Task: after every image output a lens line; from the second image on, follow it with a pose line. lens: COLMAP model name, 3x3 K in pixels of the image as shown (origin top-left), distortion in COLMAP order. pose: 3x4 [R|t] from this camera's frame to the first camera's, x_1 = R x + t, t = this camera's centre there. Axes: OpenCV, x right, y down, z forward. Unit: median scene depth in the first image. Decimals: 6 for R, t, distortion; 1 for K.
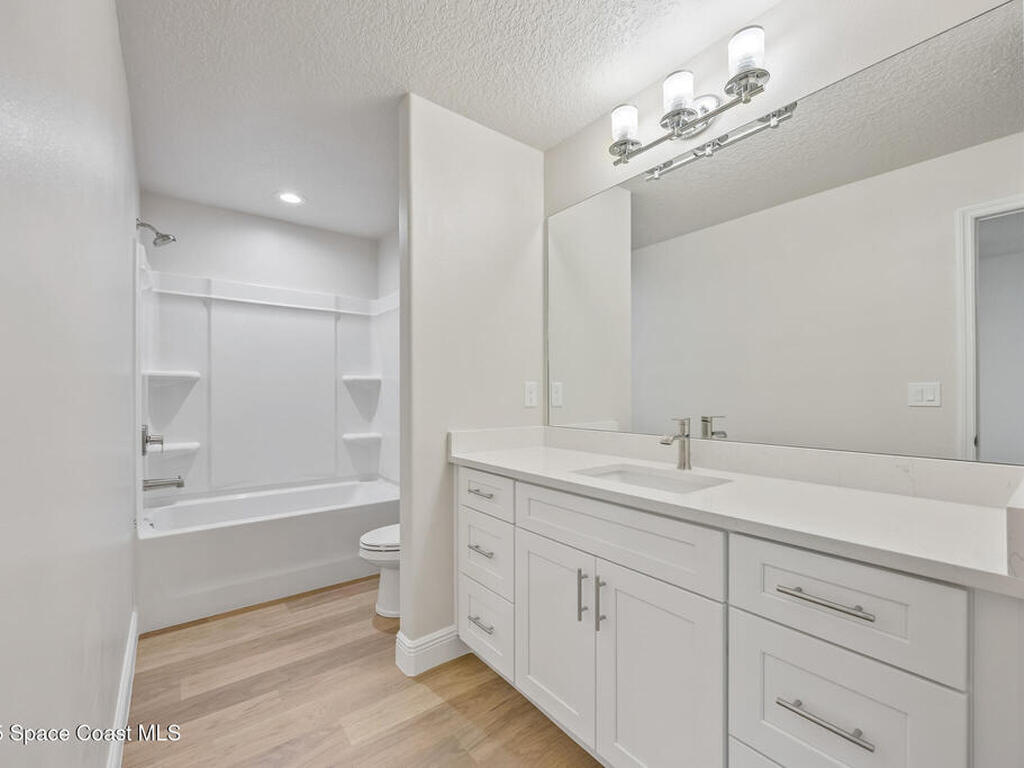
lens RADIAL K [[442.3, 0, 513.3], [0, 442.3, 388.7], [0, 0, 1]] dist [-0.002207, 0.000003]
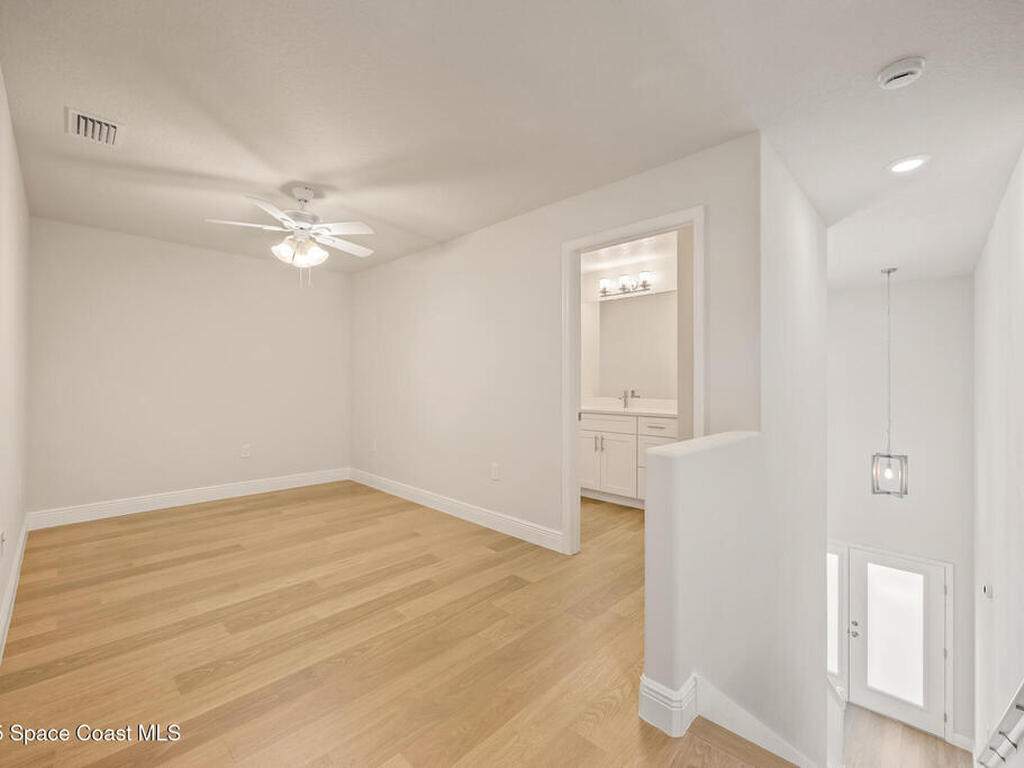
lens RADIAL K [[442.3, 0, 517.2], [0, 442.3, 382.0], [0, 0, 1]] dist [-0.002207, 0.000003]
pose [[0.988333, -0.001606, 0.152301, -0.916689], [-0.000622, 0.999894, 0.014577, -0.037381], [-0.152308, -0.014502, 0.988227, -2.126224]]
